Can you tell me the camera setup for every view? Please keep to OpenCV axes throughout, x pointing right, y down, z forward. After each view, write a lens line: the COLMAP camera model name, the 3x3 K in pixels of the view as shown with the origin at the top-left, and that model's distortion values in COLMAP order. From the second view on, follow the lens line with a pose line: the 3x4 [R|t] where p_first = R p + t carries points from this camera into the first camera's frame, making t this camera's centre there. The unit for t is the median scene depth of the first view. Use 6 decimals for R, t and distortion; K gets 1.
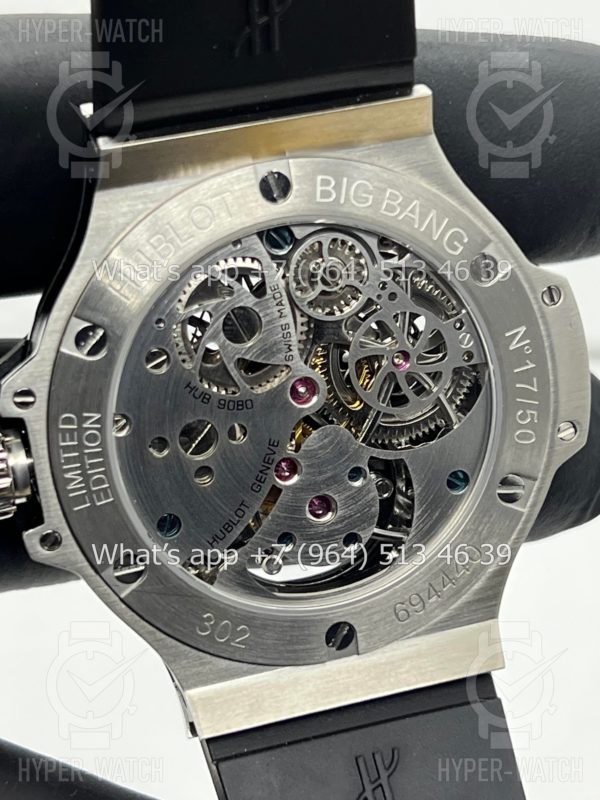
lens RADIAL K [[1838.3, 0, 300.0], [0, 1838.3, 400.0], [0, 0, 1]] dist [0.195136, -0.040106]
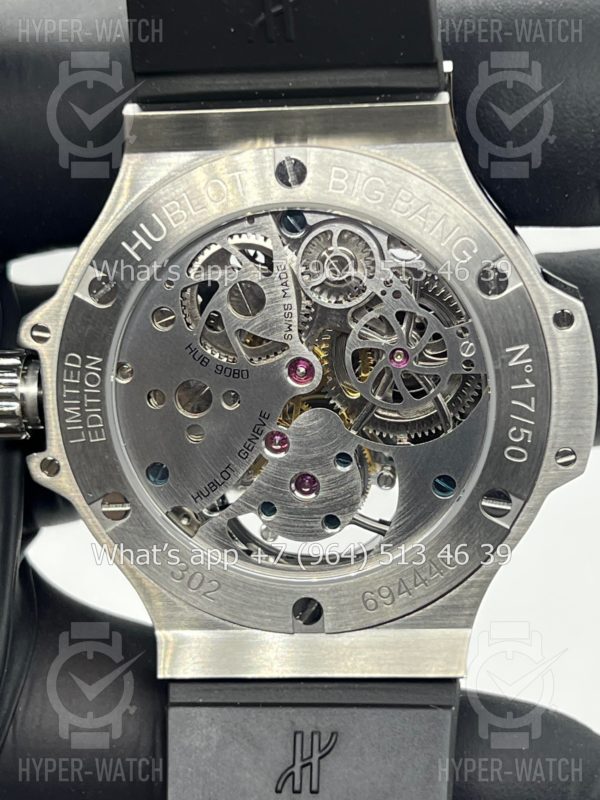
lens RADIAL K [[1838.3, 0, 300.0], [0, 1838.3, 400.0], [0, 0, 1]] dist [0.195136, -0.040106]
pose [[0.933280, 0.169764, -0.316494, 0.338027], [-0.170000, 0.985072, 0.027085, -0.017096], [0.316367, 0.028526, 0.948208, 0.012468]]
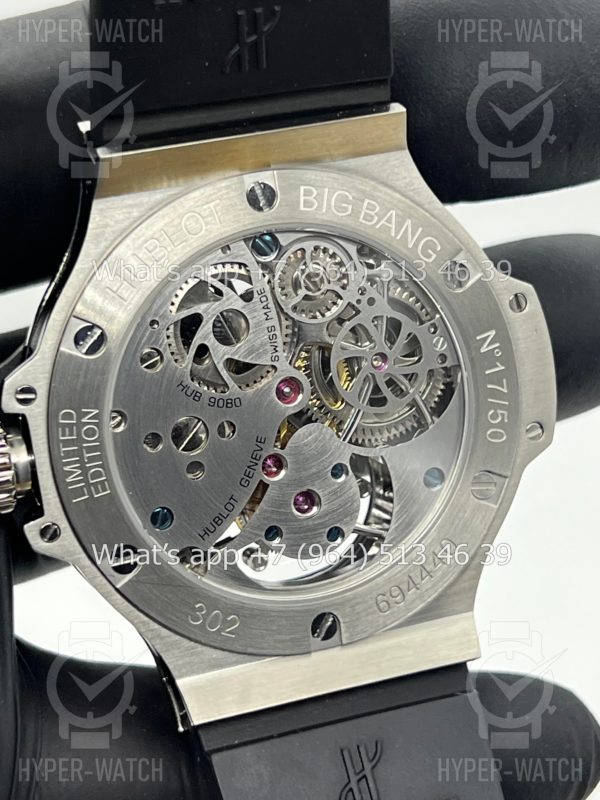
lens RADIAL K [[1838.3, 0, 300.0], [0, 1838.3, 400.0], [0, 0, 1]] dist [0.195136, -0.040106]
pose [[0.999201, -0.009200, 0.038894, -0.033078], [0.012054, 0.997200, -0.073798, 0.079577], [-0.038106, 0.074208, 0.996514, -0.055219]]
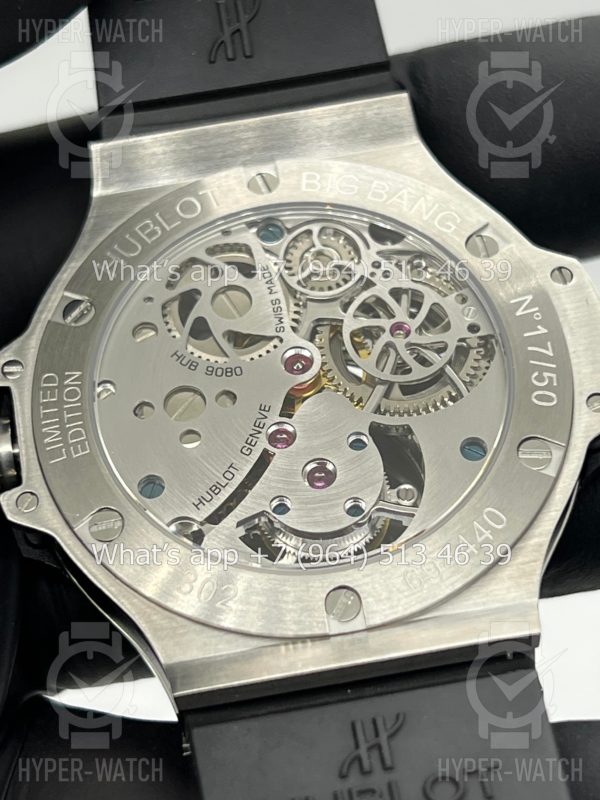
lens RADIAL K [[1838.3, 0, 300.0], [0, 1838.3, 400.0], [0, 0, 1]] dist [0.195136, -0.040106]
pose [[0.959250, -0.151888, -0.238265, 0.232981], [-0.031603, 0.780274, -0.624639, 0.620811], [0.280787, 0.606714, 0.743678, 0.297313]]
